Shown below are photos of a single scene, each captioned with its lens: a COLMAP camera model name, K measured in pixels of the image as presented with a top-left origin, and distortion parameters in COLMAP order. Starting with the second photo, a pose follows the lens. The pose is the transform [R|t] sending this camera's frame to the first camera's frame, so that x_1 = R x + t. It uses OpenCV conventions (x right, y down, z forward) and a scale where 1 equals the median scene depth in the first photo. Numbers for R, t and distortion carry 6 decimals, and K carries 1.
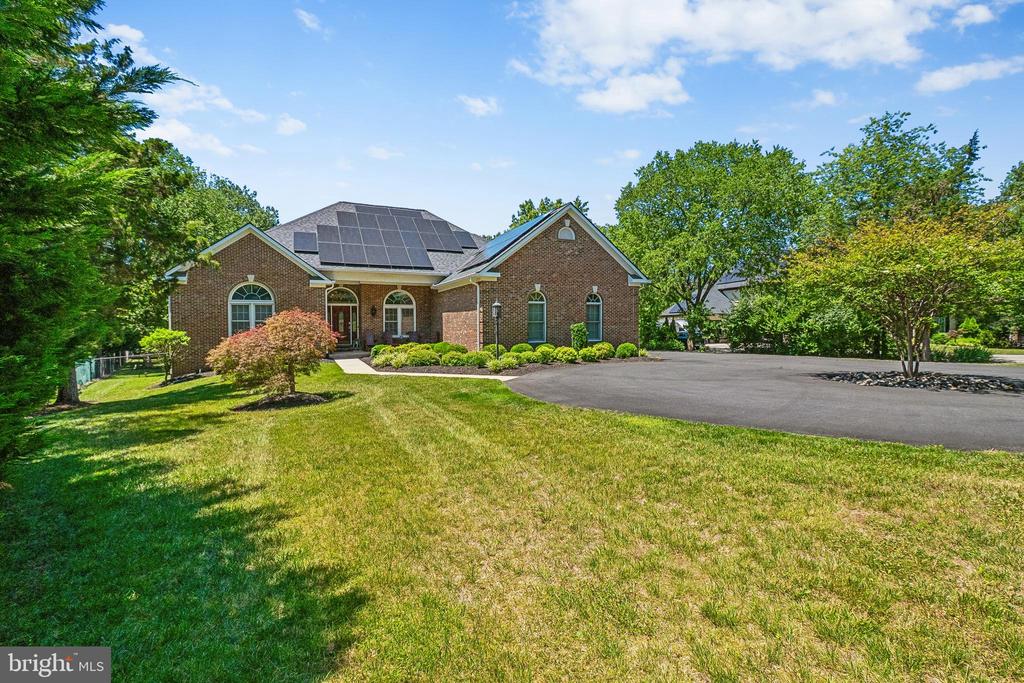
lens RADIAL K [[453.3, 0, 508.8], [0, 453.3, 338.6], [0, 0, 1]] dist [0.009043, -0.002424]
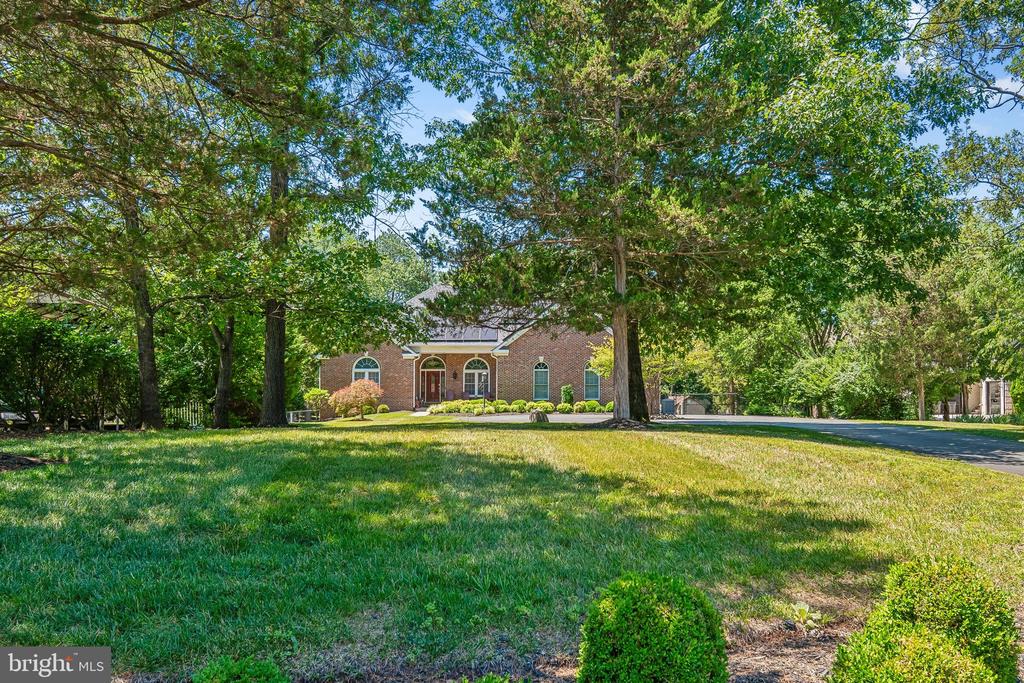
lens RADIAL K [[883.8, 0, 512.5], [0, 883.8, 342.0], [0, 0, 1]] dist [0.001720, 0.000119]
pose [[0.904633, -0.017914, -0.425814, 0.855974], [-0.017462, 0.996719, -0.079031, 0.035690], [0.425833, 0.078930, 0.901352, -1.090703]]
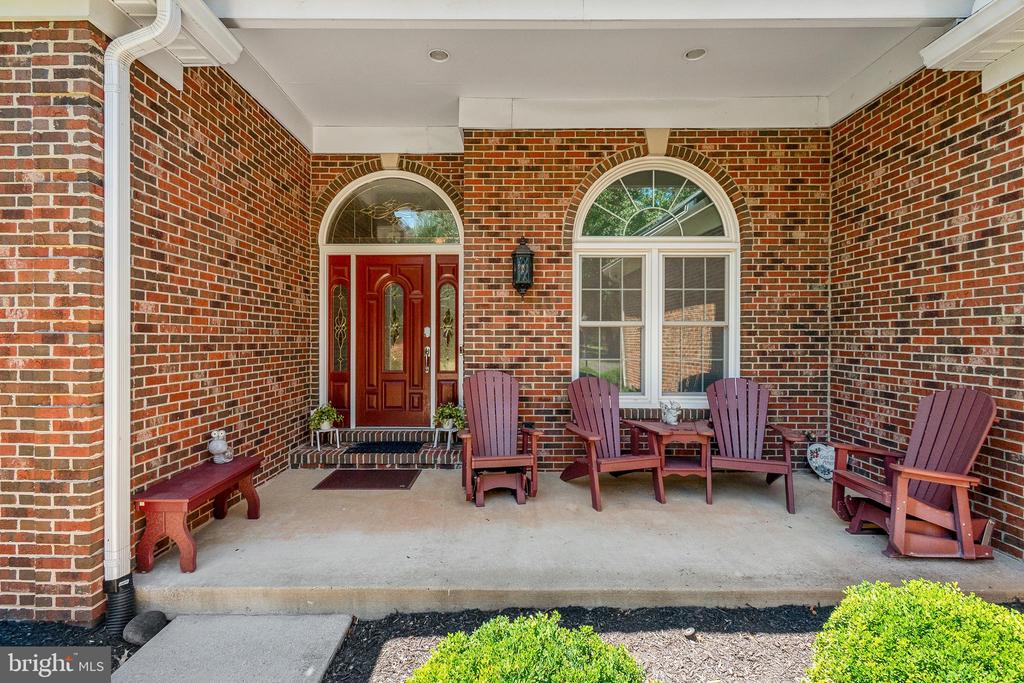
lens RADIAL K [[453.3, 0, 509.4], [0, 453.3, 342.3], [0, 0, 1]] dist [0.009043, -0.002424]
pose [[0.912128, 0.001950, -0.409901, -0.221998], [-0.014814, 0.999492, -0.028209, -0.023926], [0.409638, 0.031803, 0.911693, 0.813829]]
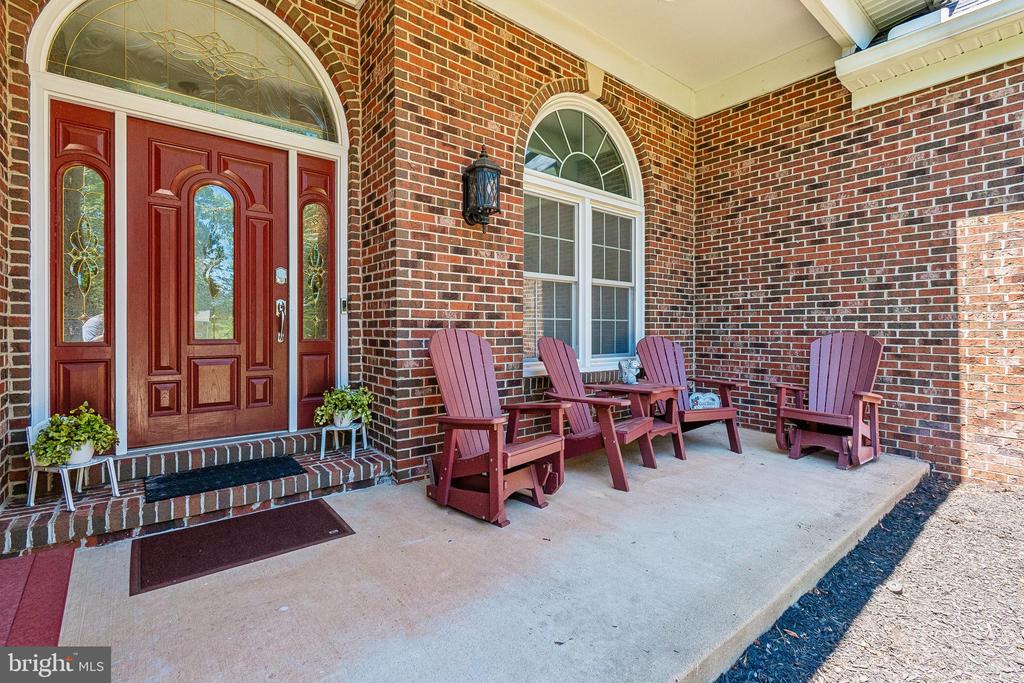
lens RADIAL K [[453.3, 0, 516.4], [0, 453.3, 332.3], [0, 0, 1]] dist [0.009043, -0.002424]
pose [[0.968019, -0.003526, 0.250852, -0.318196], [0.011565, 0.999465, -0.030578, -0.012414], [-0.250610, 0.032501, 0.967542, 0.851851]]
